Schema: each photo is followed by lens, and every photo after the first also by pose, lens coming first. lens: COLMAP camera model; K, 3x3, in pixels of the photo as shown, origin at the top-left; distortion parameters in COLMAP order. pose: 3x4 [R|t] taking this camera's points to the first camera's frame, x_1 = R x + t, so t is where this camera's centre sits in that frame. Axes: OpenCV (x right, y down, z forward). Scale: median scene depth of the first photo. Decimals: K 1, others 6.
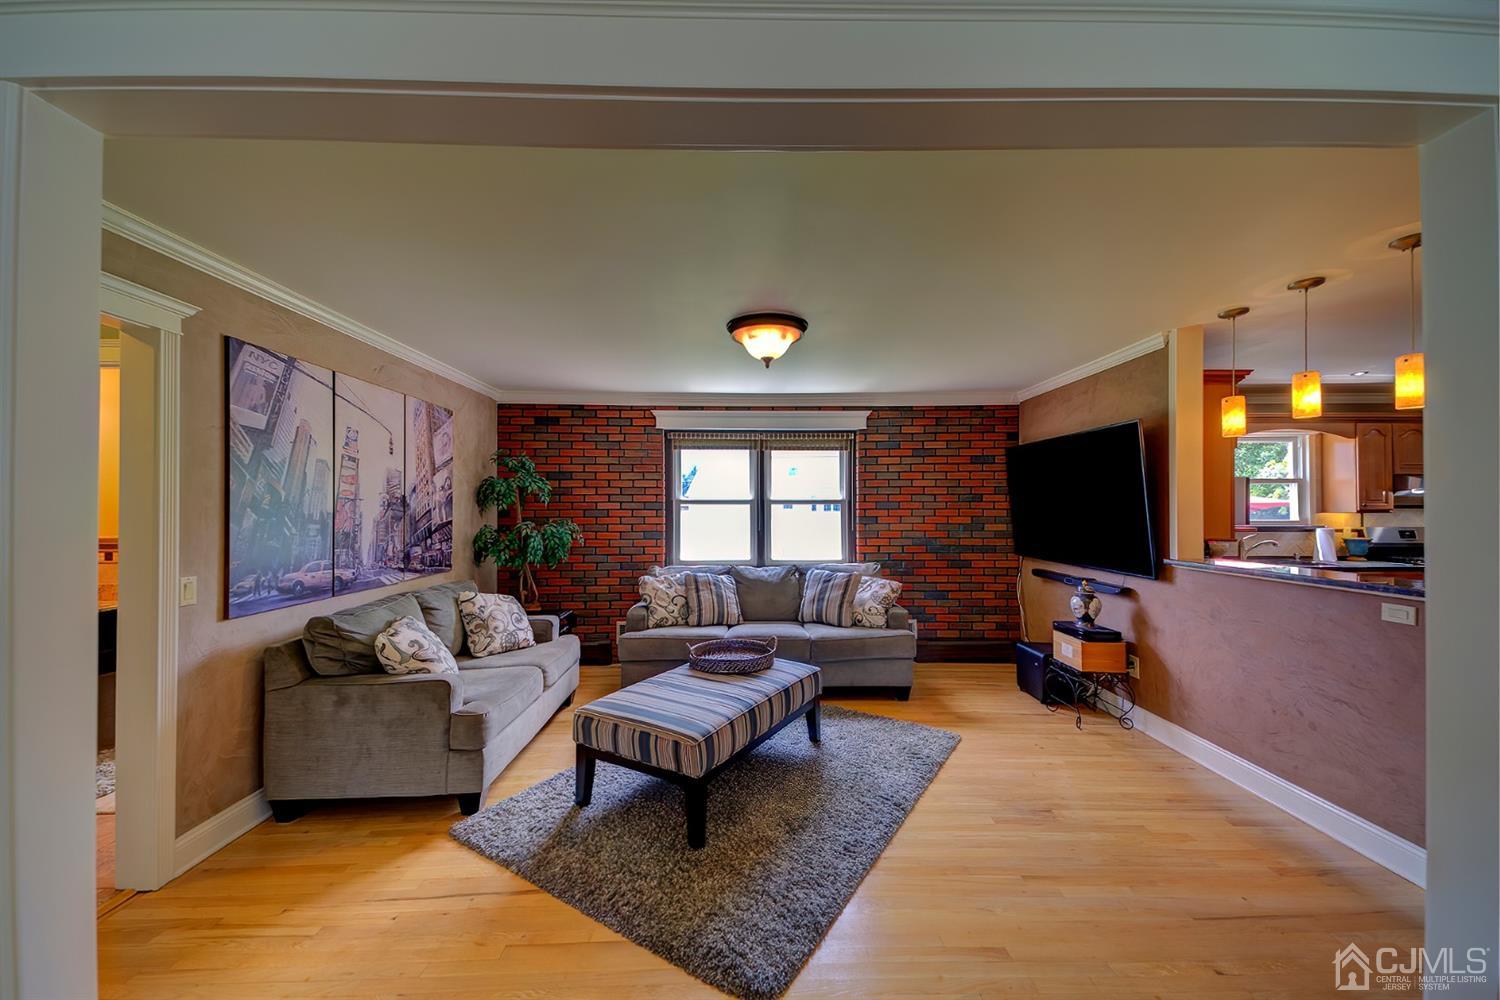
lens RADIAL K [[577.5, 0, 746.1], [0, 577.5, 503.1], [0, 0, 1]] dist [0.029941, -0.000016]
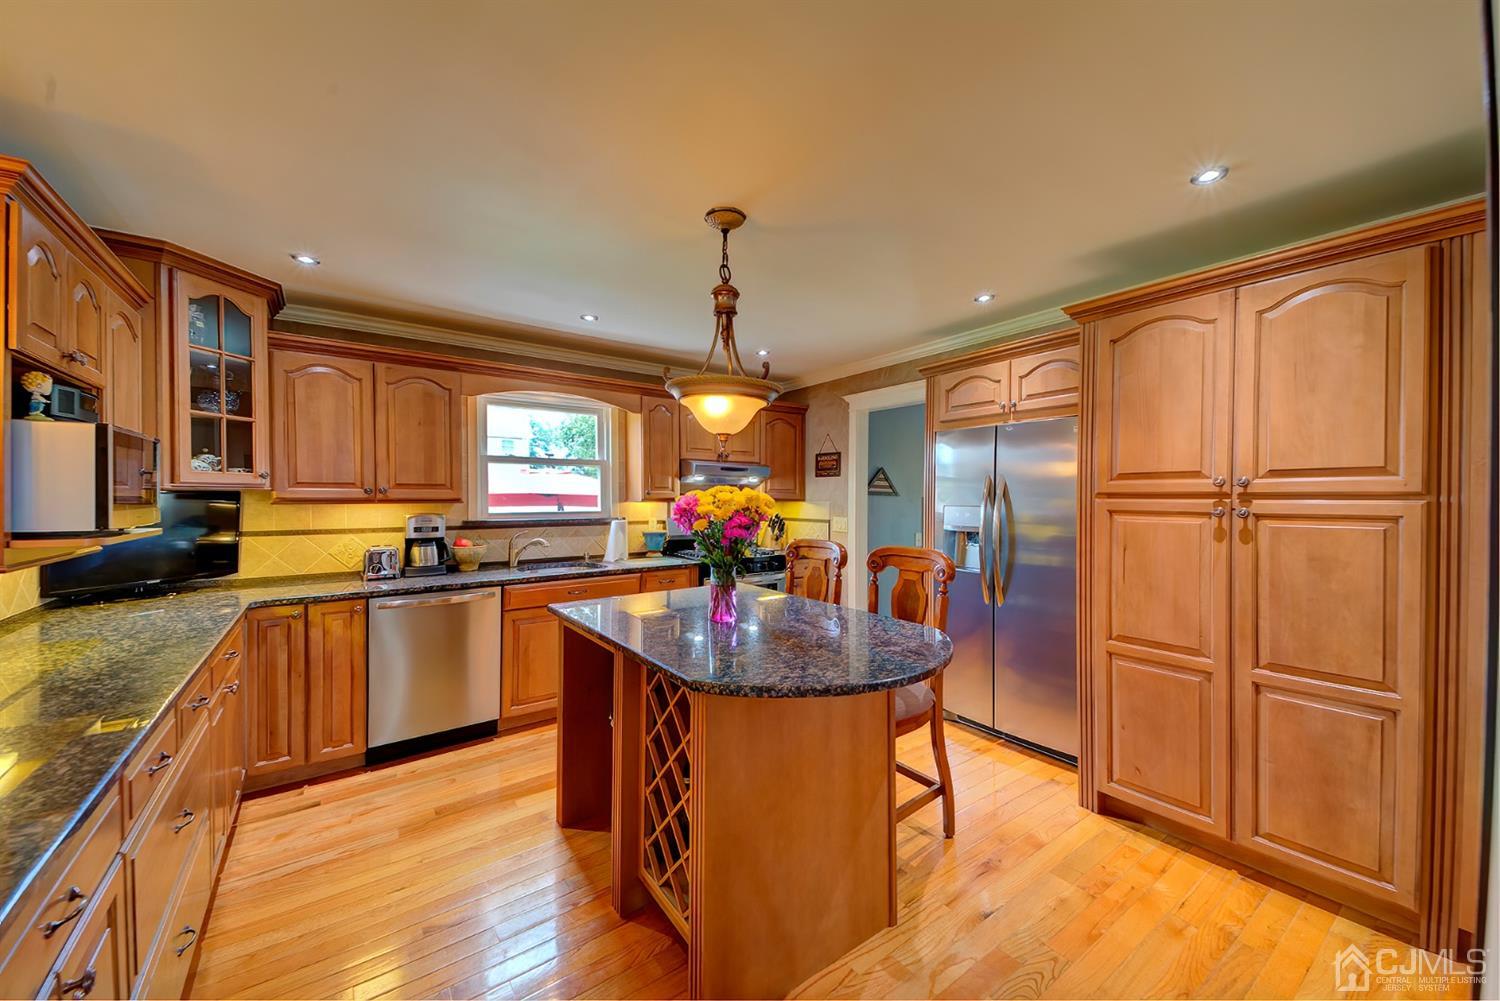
lens RADIAL K [[577.5, 0, 751.6], [0, 577.5, 502.9], [0, 0, 1]] dist [0.029941, -0.000016]
pose [[0.822651, 0.000804, 0.568547, 0.664354], [-0.011262, 0.999826, 0.014882, 0.003582], [-0.568436, -0.018645, 0.822516, 0.227642]]
